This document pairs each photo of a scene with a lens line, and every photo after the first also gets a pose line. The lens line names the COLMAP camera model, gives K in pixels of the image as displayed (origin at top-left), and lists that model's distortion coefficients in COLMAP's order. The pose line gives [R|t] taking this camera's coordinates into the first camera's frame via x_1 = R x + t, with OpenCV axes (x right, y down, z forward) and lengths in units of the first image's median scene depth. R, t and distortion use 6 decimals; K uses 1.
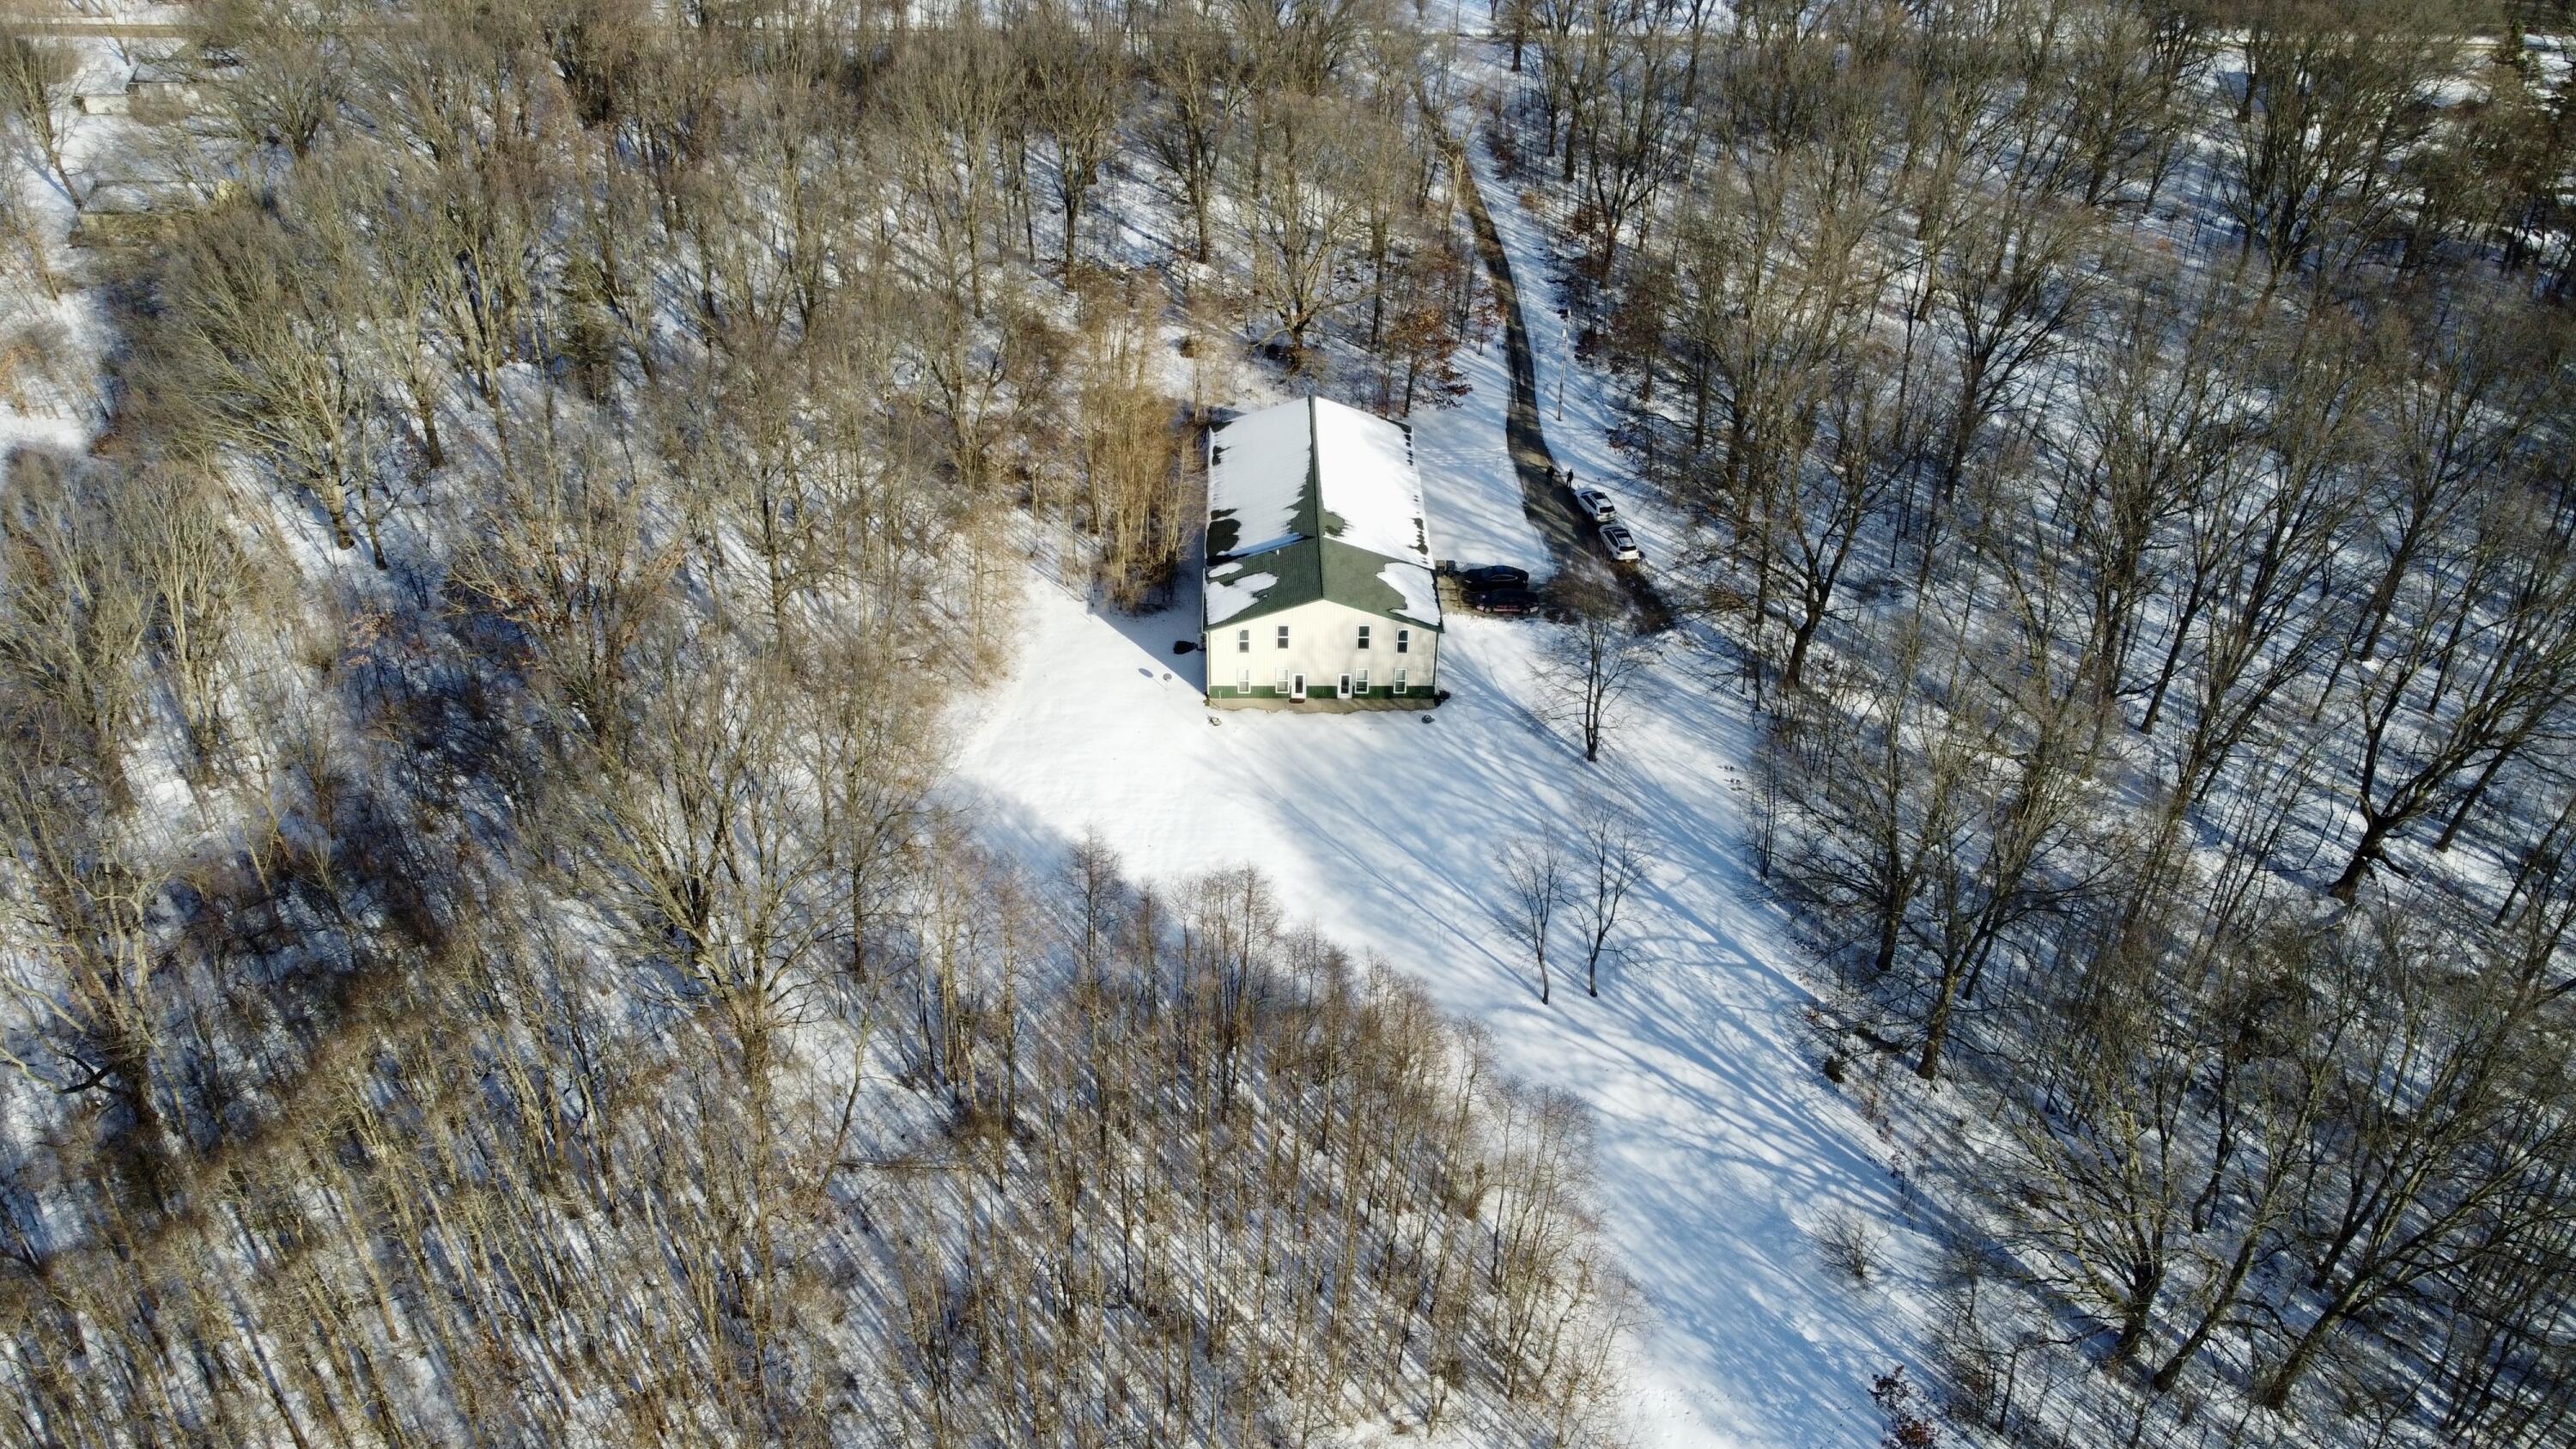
lens RADIAL K [[1953.8, 0, 1272.2], [0, 1953.8, 728.4], [0, 0, 1]] dist [0.004820, -0.011378]
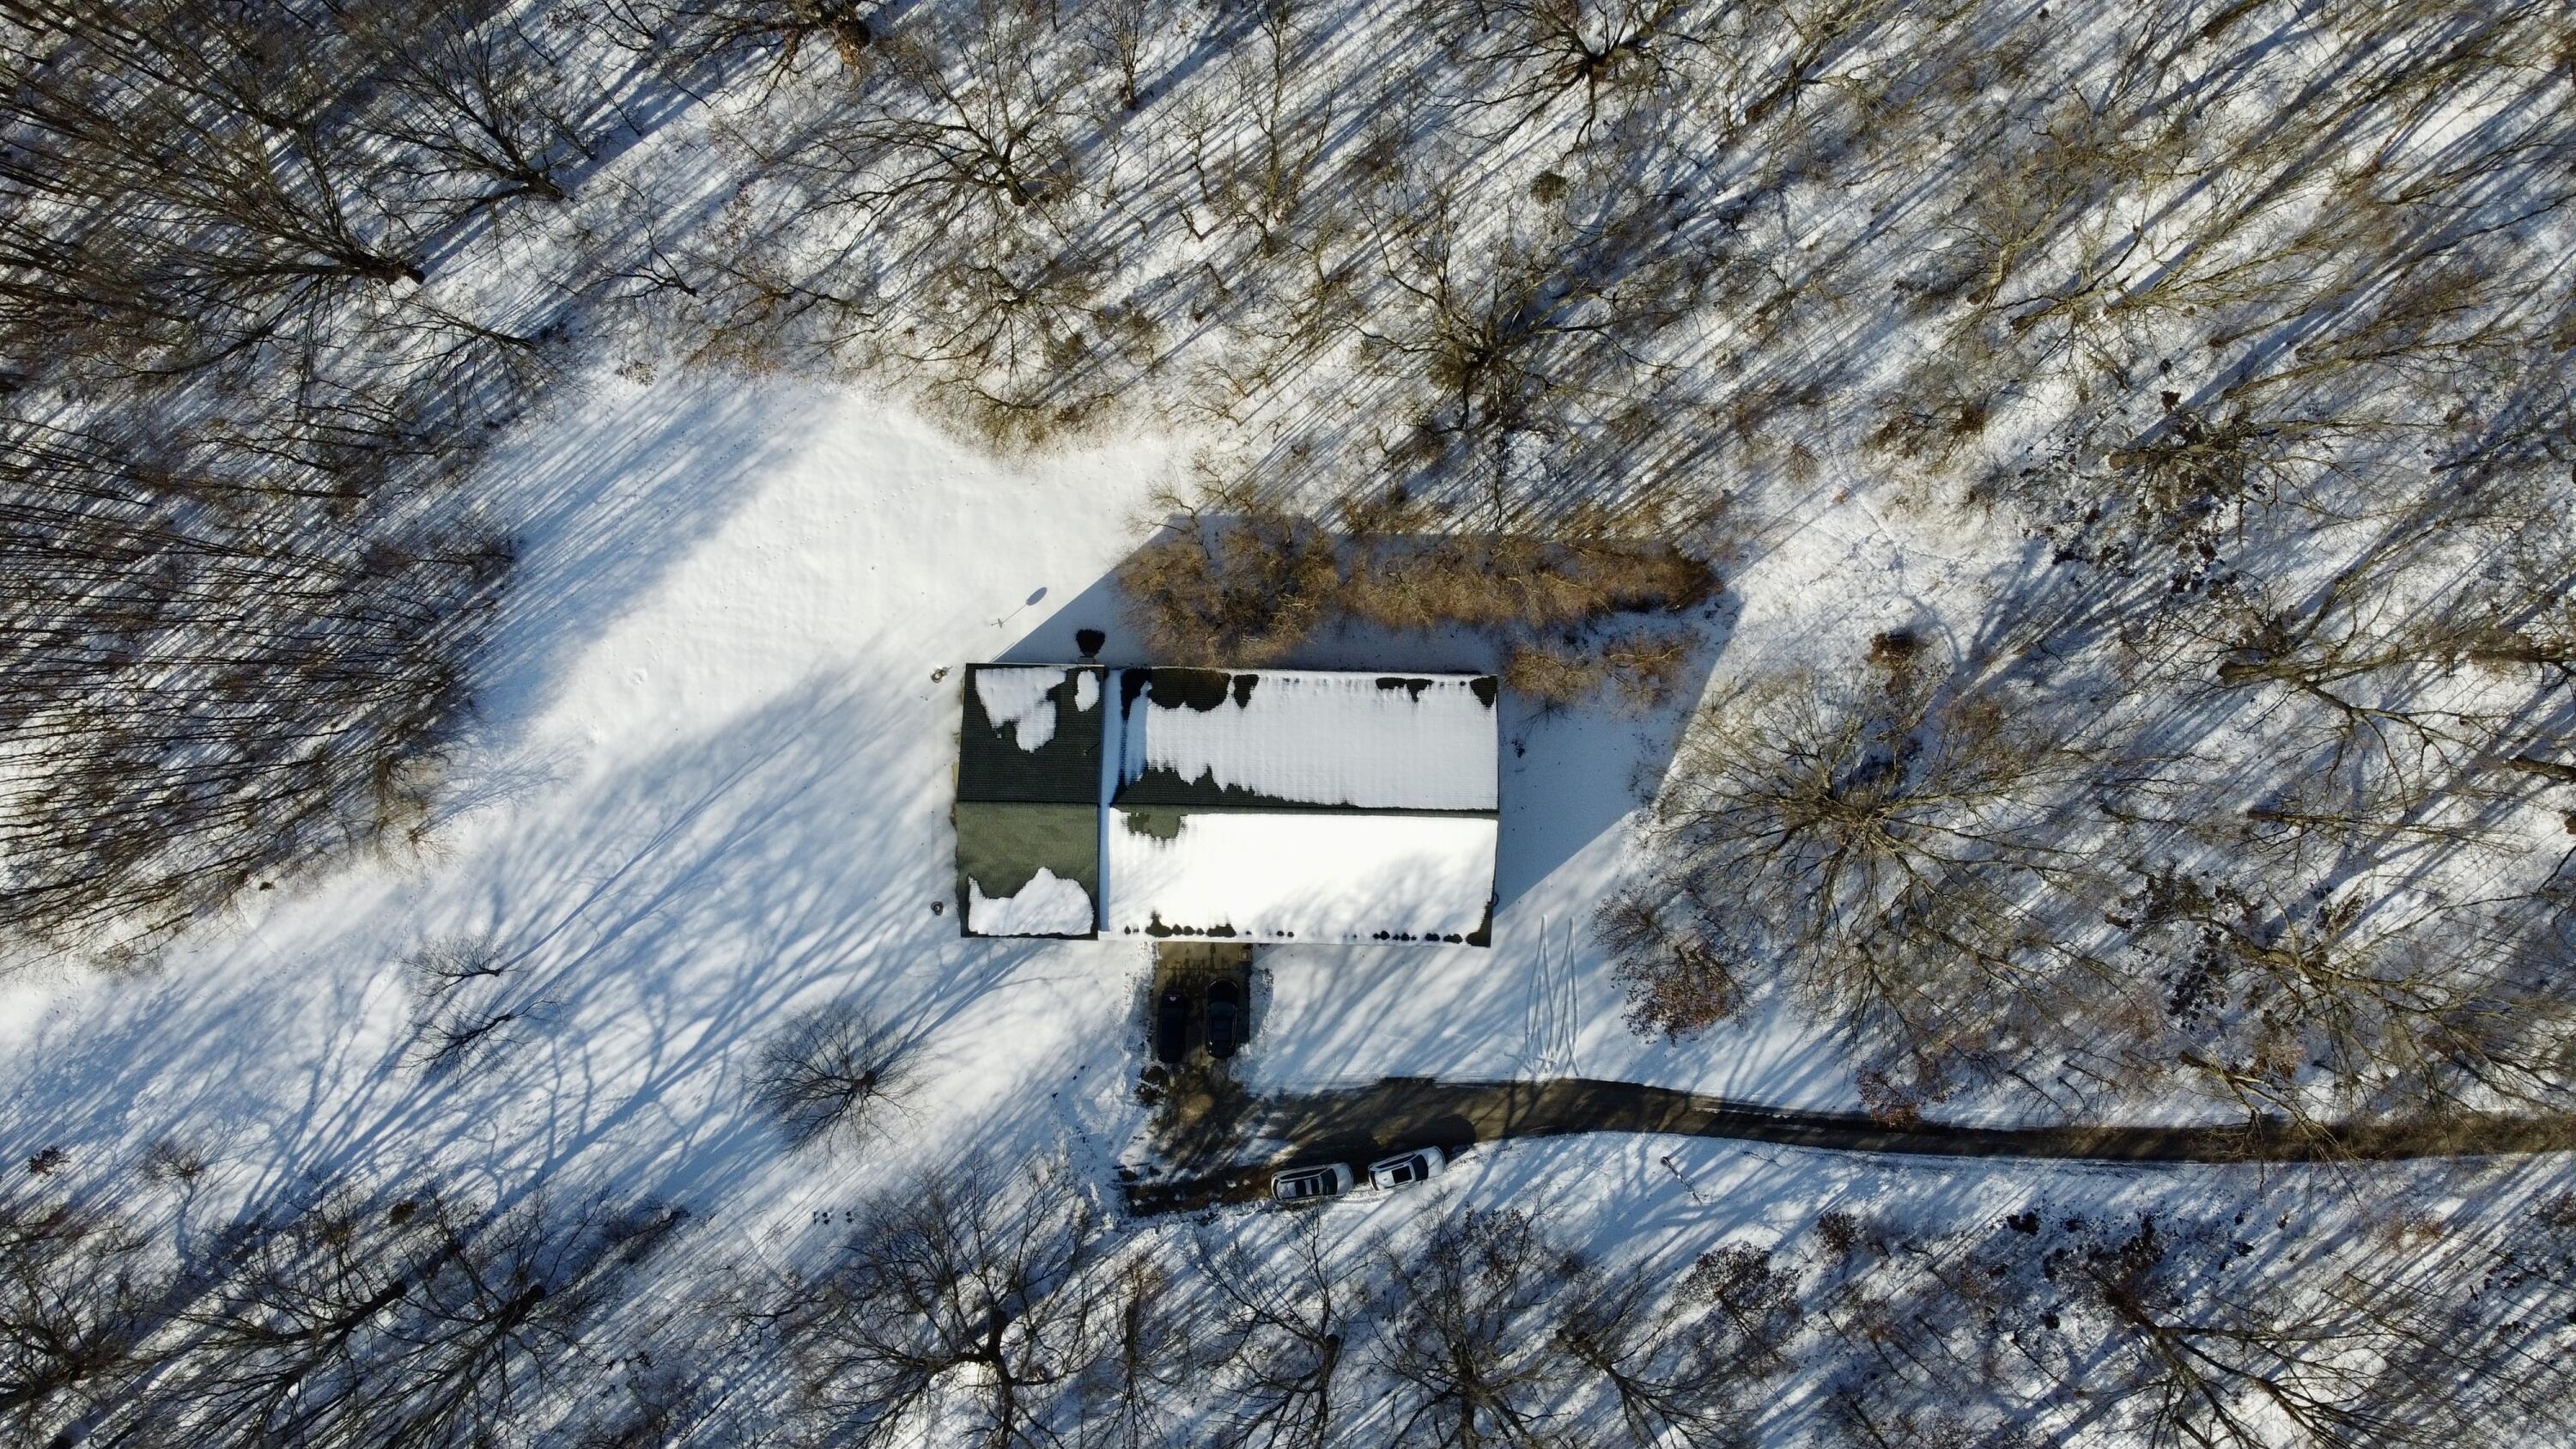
lens RADIAL K [[1953.8, 0, 1294.4], [0, 1953.8, 731.3], [0, 0, 1]] dist [0.004820, -0.011378]
pose [[-0.035359, 0.999309, 0.011458, -0.018684], [-0.591083, -0.030157, 0.806047, -0.791471], [0.805835, 0.021728, 0.591741, 0.557855]]
